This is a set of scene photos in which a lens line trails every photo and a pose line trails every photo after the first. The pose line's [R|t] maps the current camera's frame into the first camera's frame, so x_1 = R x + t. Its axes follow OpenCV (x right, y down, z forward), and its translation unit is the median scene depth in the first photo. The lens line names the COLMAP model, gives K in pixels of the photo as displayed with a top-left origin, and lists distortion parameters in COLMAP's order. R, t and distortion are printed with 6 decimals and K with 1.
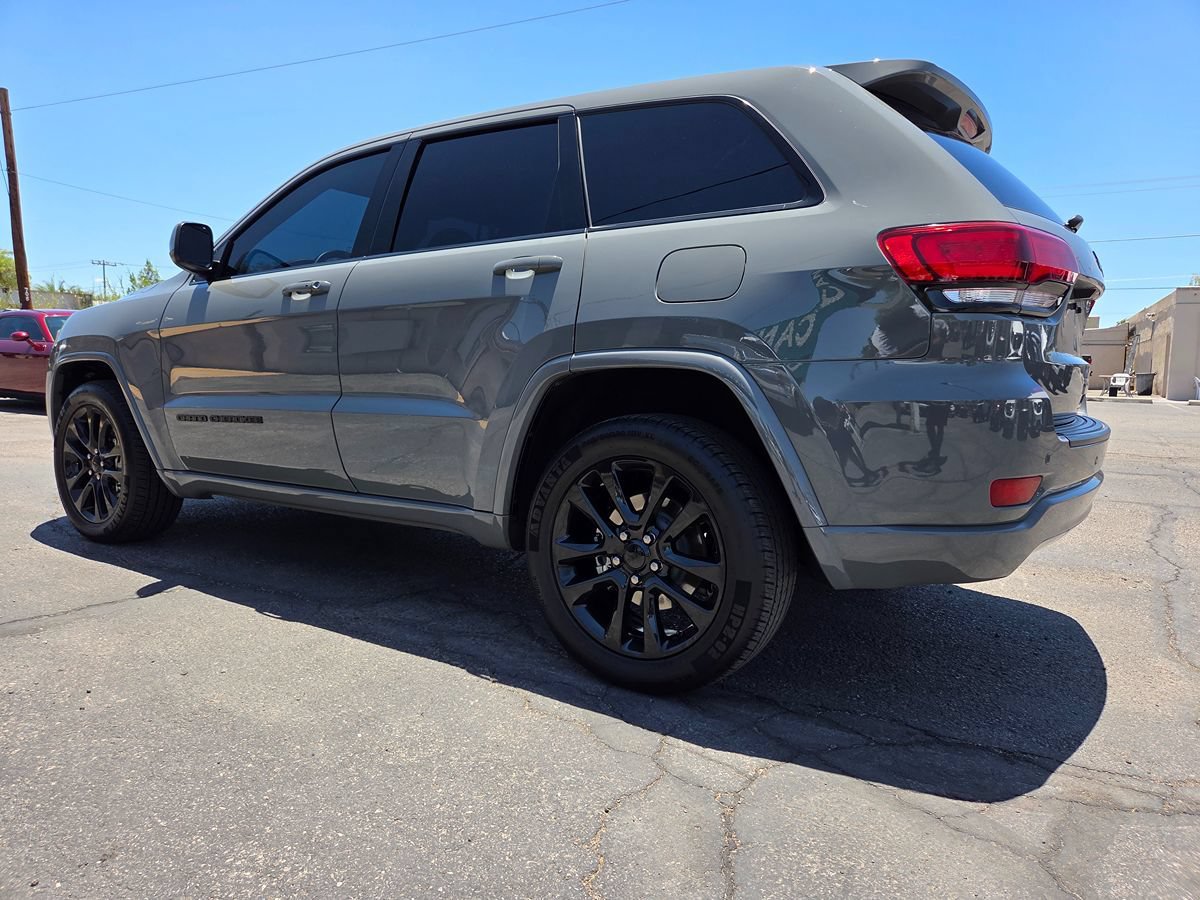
lens RADIAL K [[805.5, 0, 601.9], [0, 805.5, 447.2], [0, 0, 1]] dist [0.058893, -0.048789]
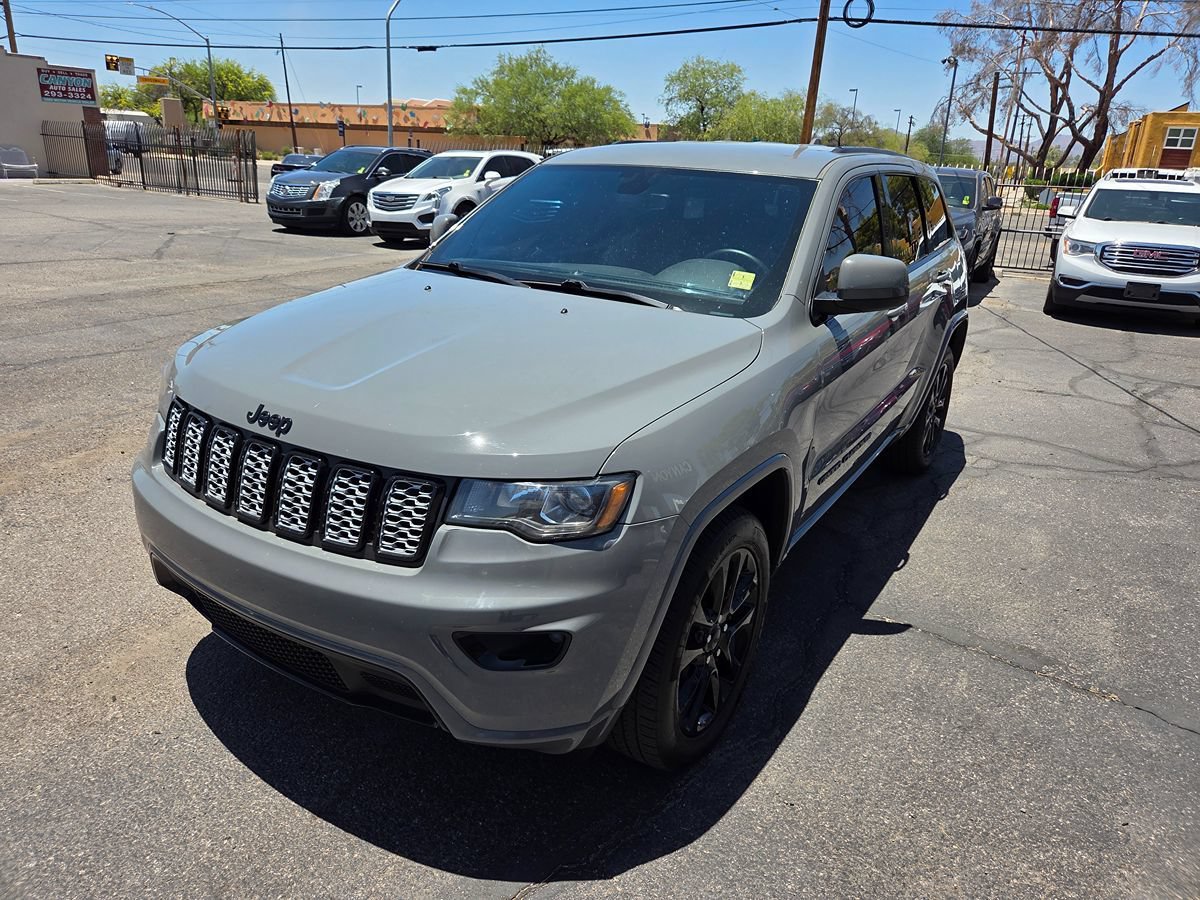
lens RADIAL K [[808.4, 0, 598.0], [0, 808.4, 442.6], [0, 0, 1]] dist [0.061161, -0.052688]
pose [[-0.011809, -0.354083, 0.935139, -2.024884], [0.059512, 0.933298, 0.354138, -0.608371], [-0.998158, 0.059834, 0.010051, 1.901964]]
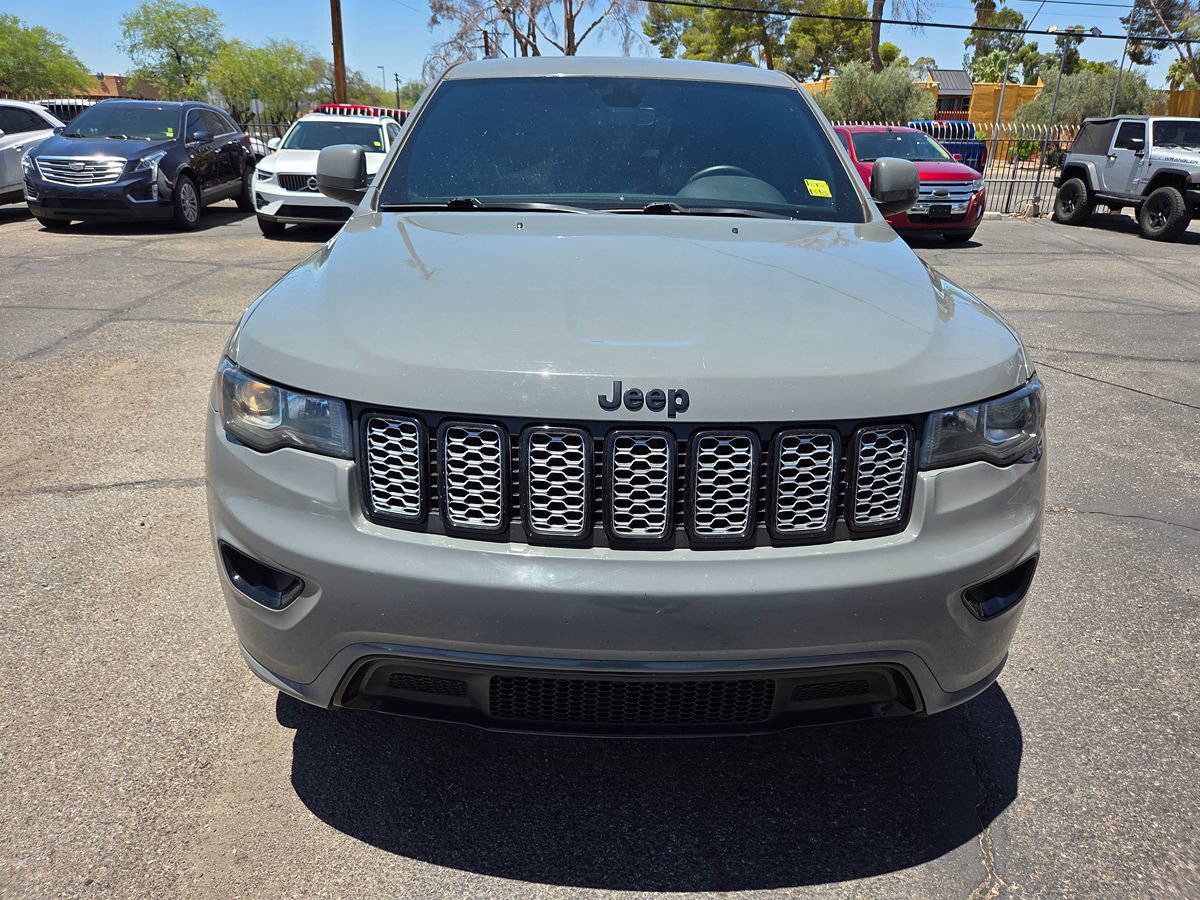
lens RADIAL K [[824.6, 0, 606.1], [0, 824.6, 446.2], [0, 0, 1]] dist [0.004796, -0.001861]
pose [[-0.562844, -0.327425, 0.758947, -1.641066], [0.047529, 0.903855, 0.425190, -0.574608], [-0.825196, 0.275388, -0.493167, 2.647002]]
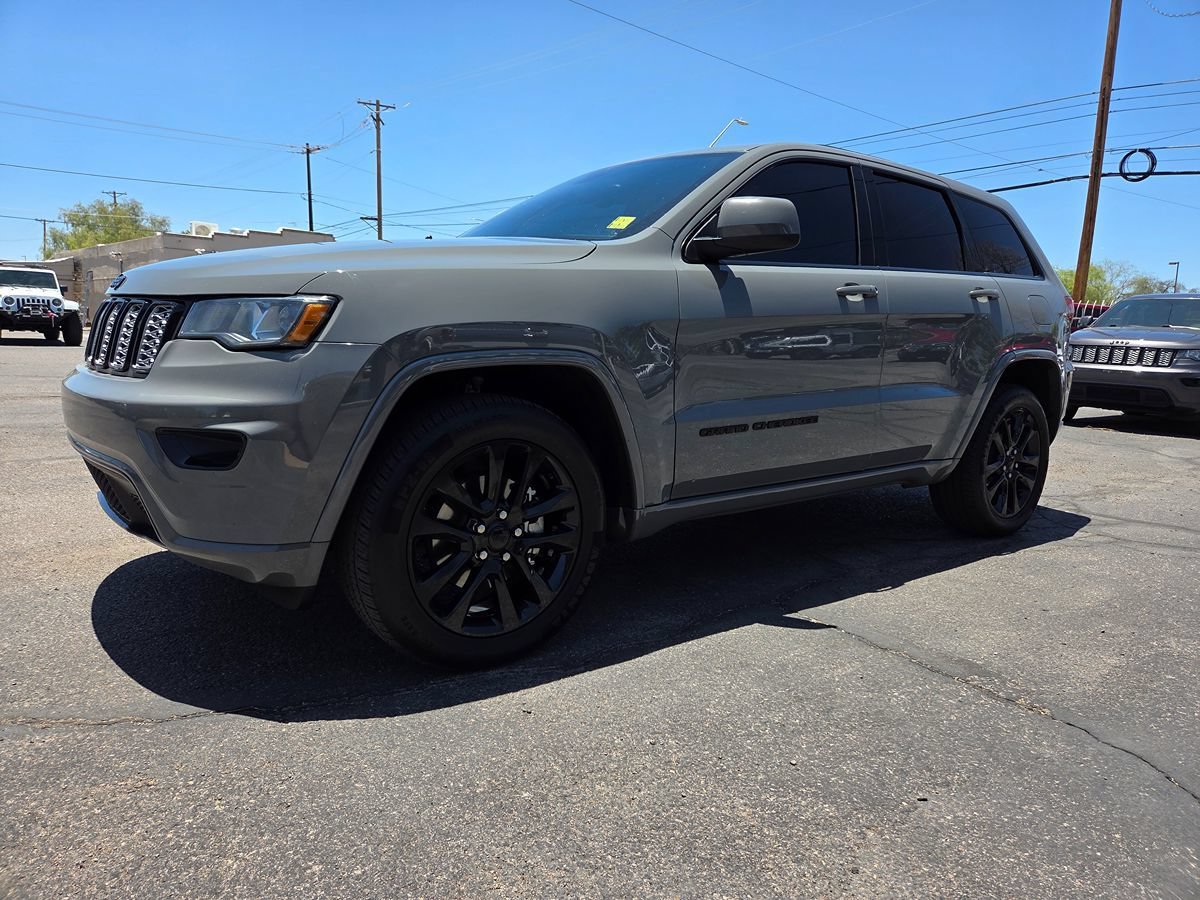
lens RADIAL K [[807.4, 0, 601.6], [0, 807.4, 447.0], [0, 0, 1]] dist [0.059074, -0.050014]
pose [[0.316130, -0.144988, 0.937571, -2.012382], [0.066897, 0.989200, 0.130415, -0.205395], [-0.946354, 0.021492, 0.322415, 1.306081]]
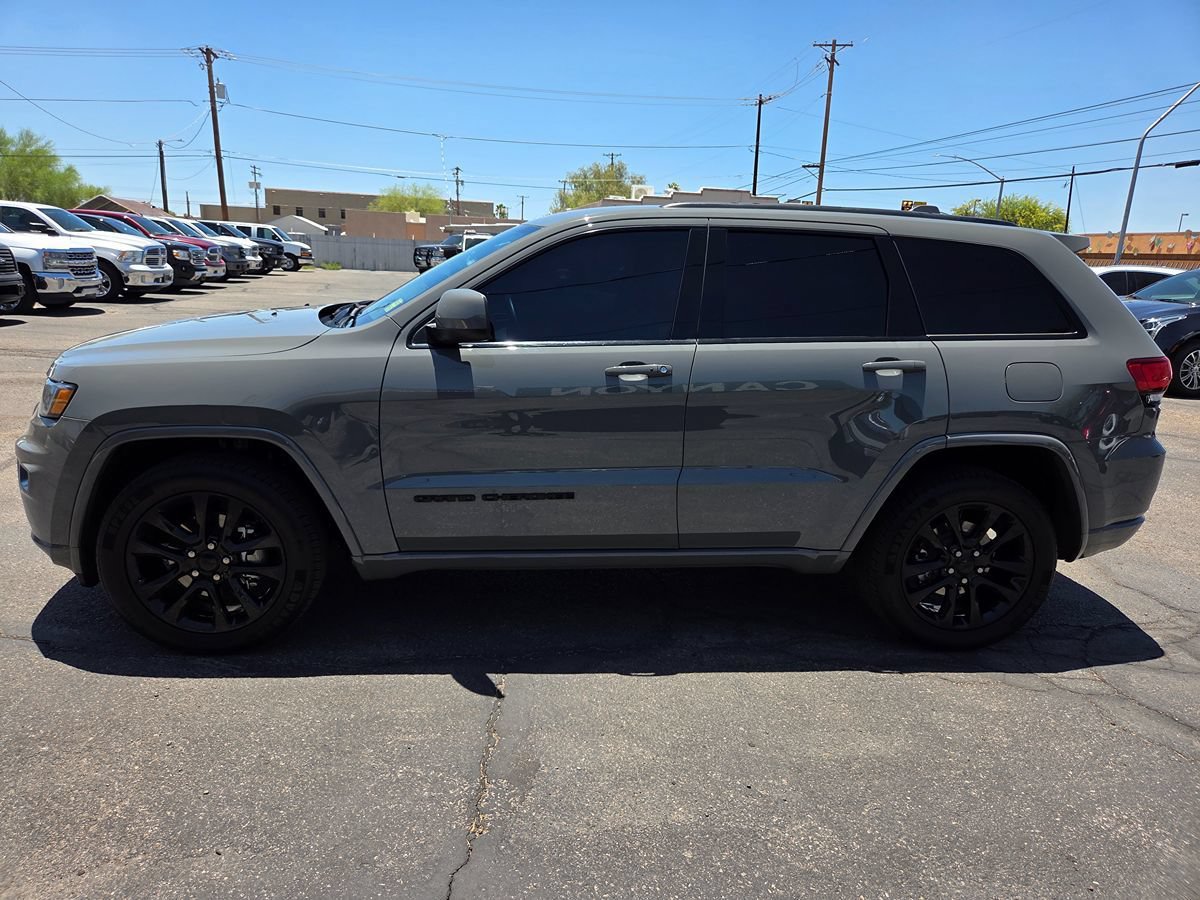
lens RADIAL K [[808.6, 0, 590.0], [0, 808.6, 449.4], [0, 0, 1]] dist [0.058351, -0.051007]
pose [[0.776609, -0.136424, 0.615034, -1.421357], [0.038381, 0.984704, 0.169958, -0.364817], [-0.628813, -0.108386, 0.769966, 0.307742]]
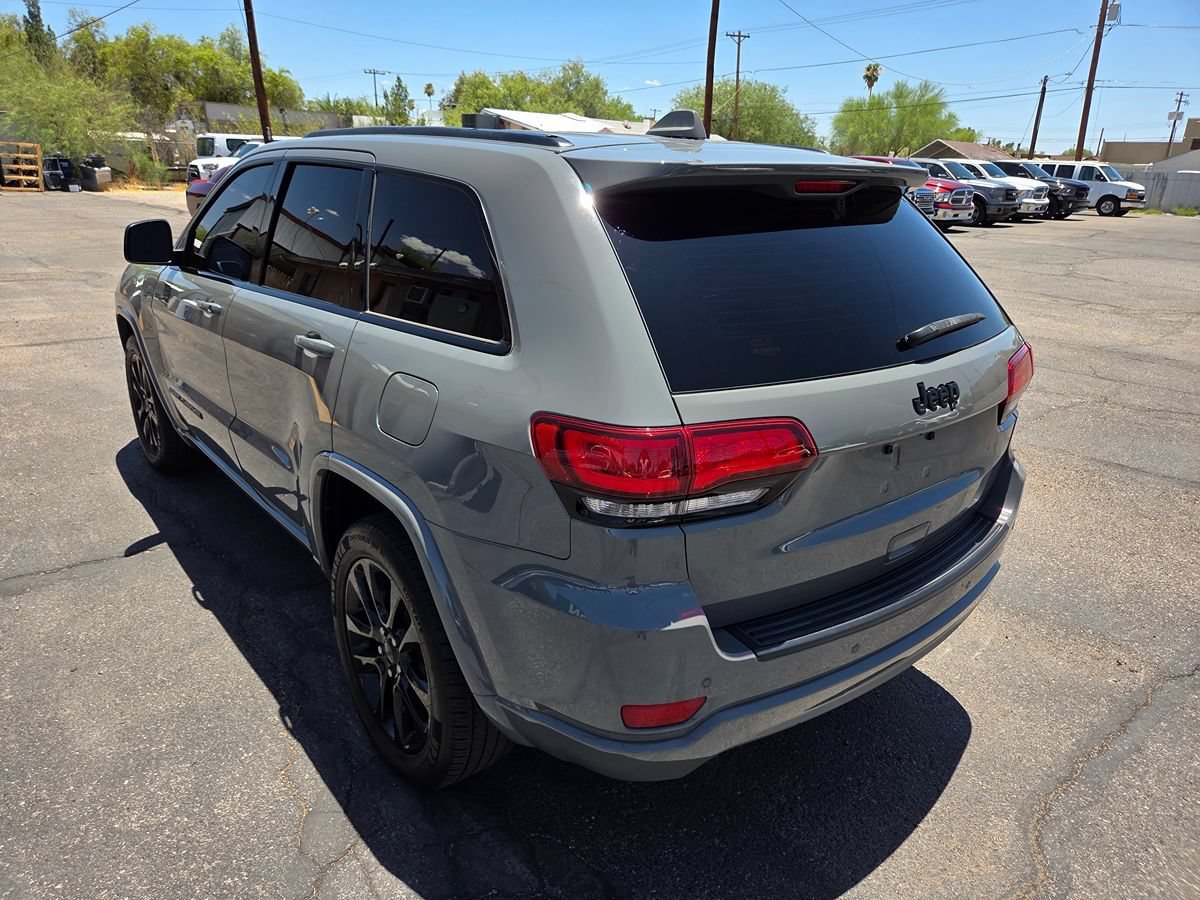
lens RADIAL K [[805.9, 0, 595.9], [0, 805.9, 453.5], [0, 0, 1]] dist [0.058525, -0.048450]
pose [[0.952677, 0.107711, -0.284263, 0.570828], [-0.038636, 0.970441, 0.238227, -0.374952], [0.301520, -0.215971, 0.928678, 0.178568]]
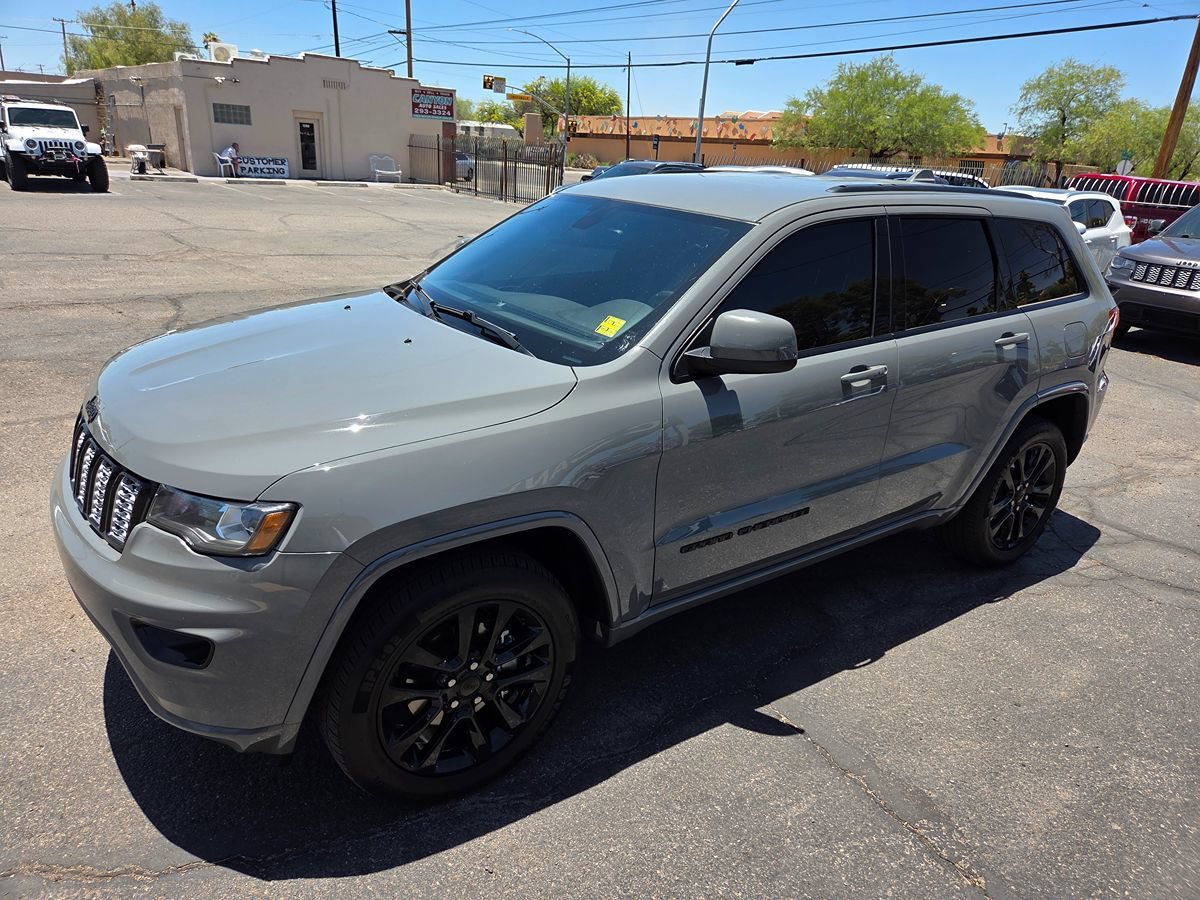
lens RADIAL K [[806.4, 0, 599.0], [0, 806.4, 454.4], [0, 0, 1]] dist [0.062633, -0.056054]
pose [[0.368497, -0.328723, 0.869569, -1.870156], [0.045082, 0.940613, 0.336475, -0.609069], [-0.928535, -0.084788, 0.361433, 1.245483]]
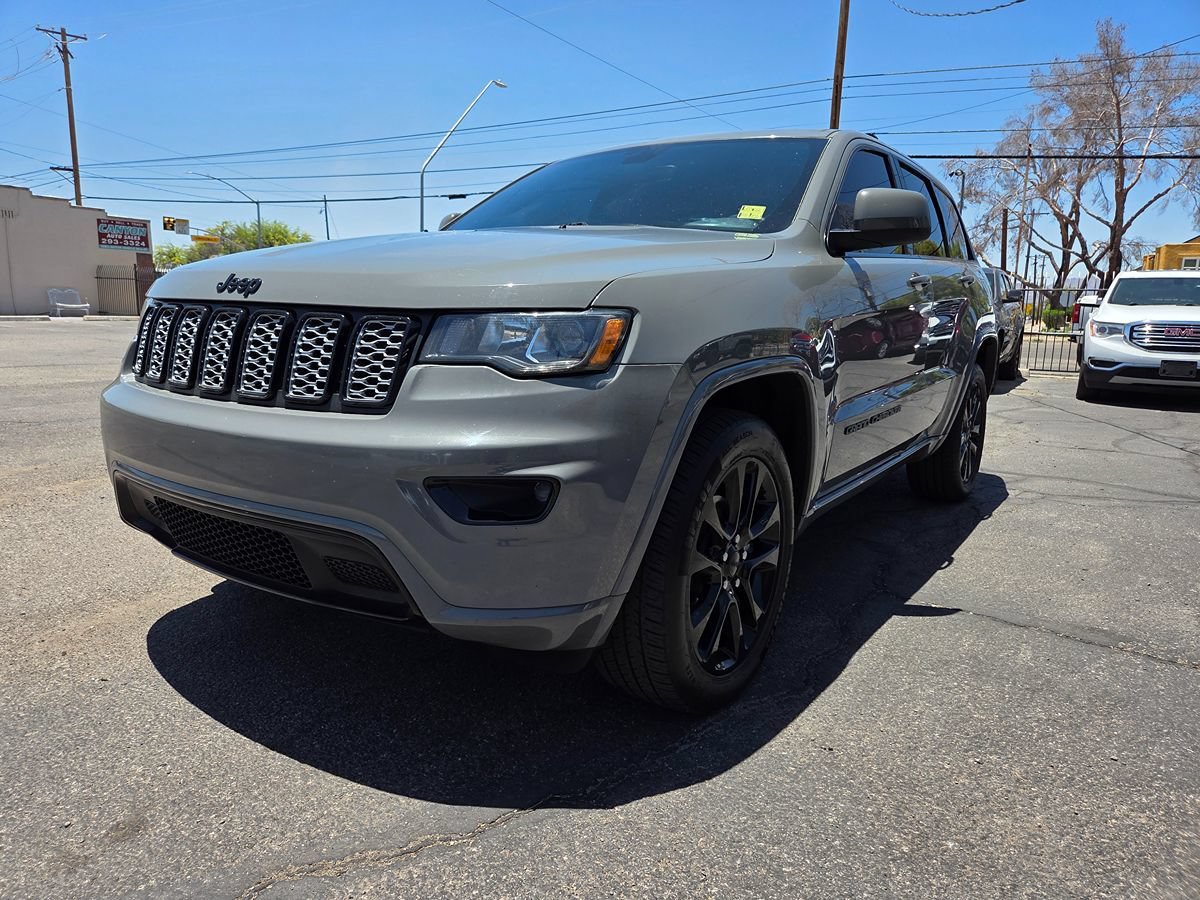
lens RADIAL K [[812.3, 0, 590.6], [0, 812.3, 452.4], [0, 0, 1]] dist [0.060443, -0.052003]
pose [[0.024366, -0.199098, 0.979677, -2.018798], [0.078178, 0.977346, 0.196680, -0.294780], [-0.996642, 0.071797, 0.039379, 1.891599]]
